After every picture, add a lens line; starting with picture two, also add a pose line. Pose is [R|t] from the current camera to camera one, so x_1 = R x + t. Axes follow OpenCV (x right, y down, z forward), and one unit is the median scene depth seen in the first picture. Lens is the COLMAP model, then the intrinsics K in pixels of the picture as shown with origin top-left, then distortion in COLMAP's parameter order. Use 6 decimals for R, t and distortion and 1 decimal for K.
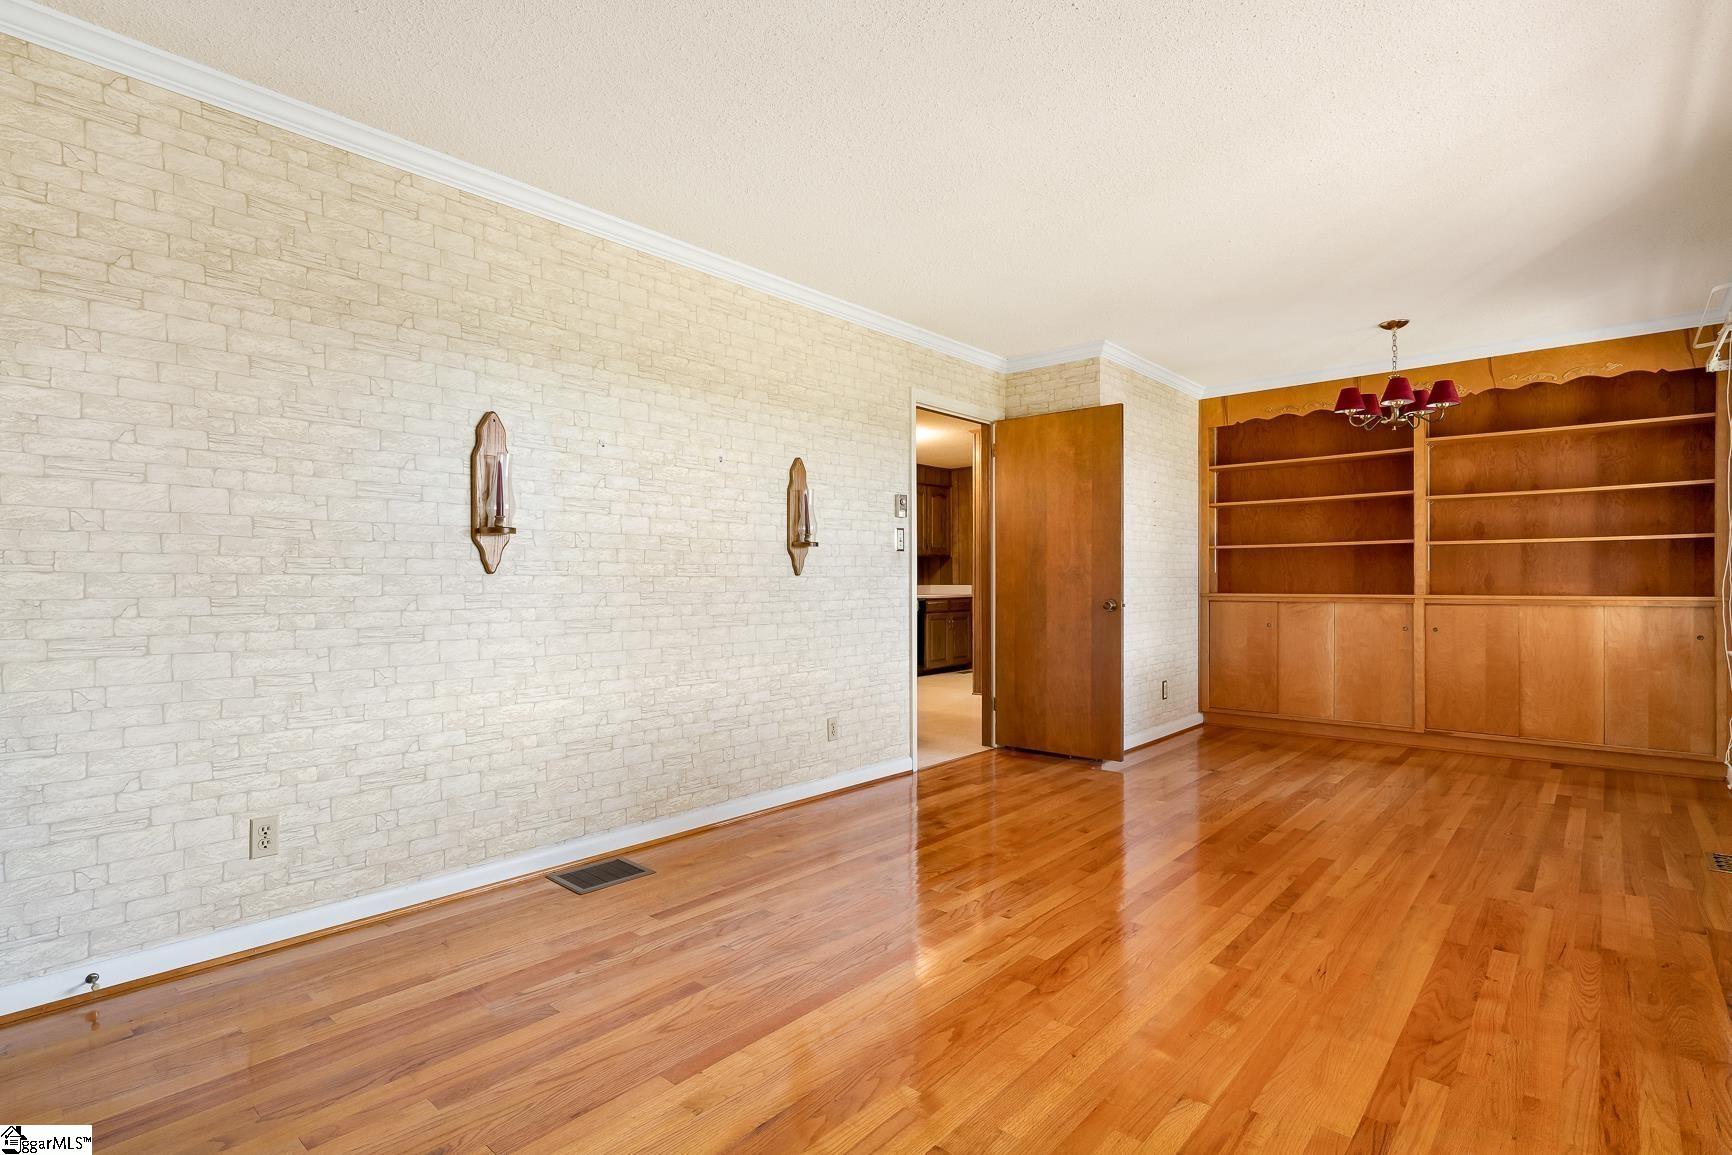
lens RADIAL K [[841.9, 0, 860.6], [0, 841.9, 586.5], [0, 0, 1]] dist [-0.004681, 0.000987]
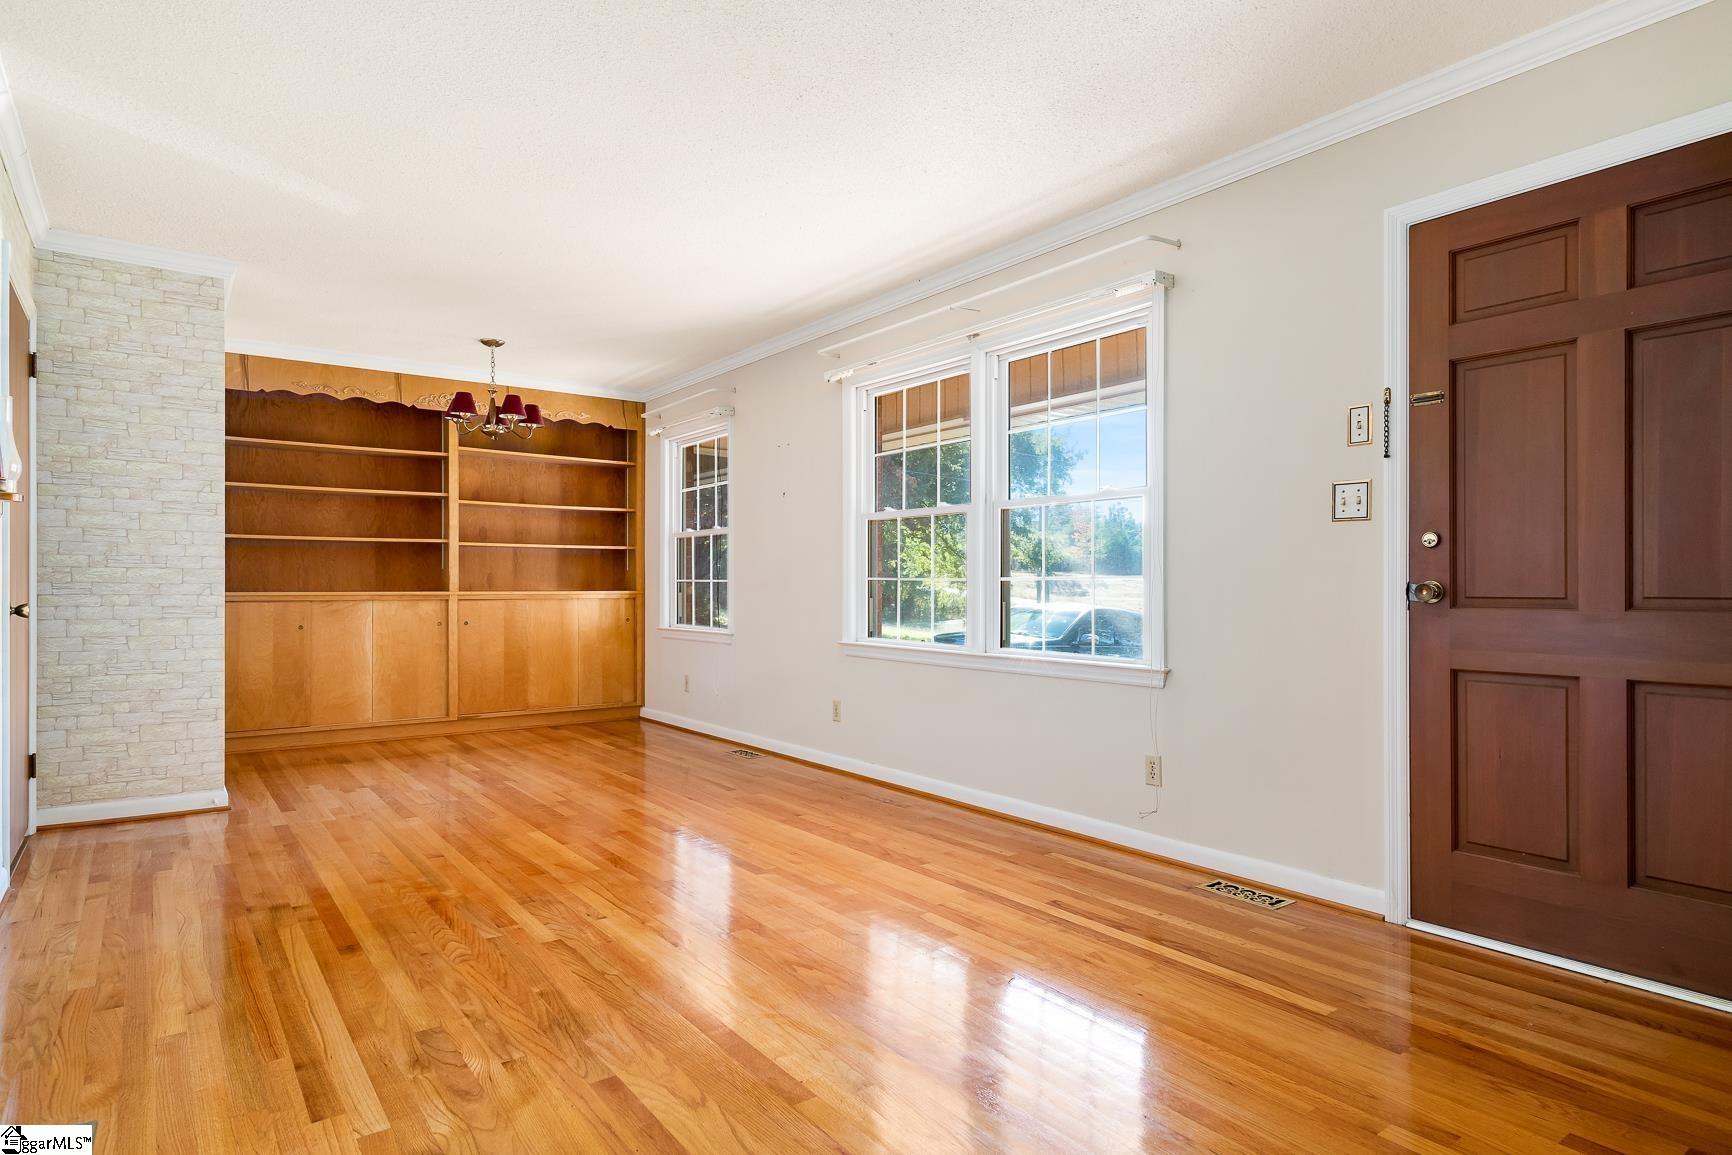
lens RADIAL K [[964.6, 0, 853.0], [0, 964.6, 586.8], [0, 0, 1]] dist [0.002330, 0.000824]
pose [[0.202045, 0.001652, 0.979375, -0.477591], [0.004219, 0.999988, -0.002557, 0.010254], [-0.979367, 0.004649, 0.202035, 0.277812]]
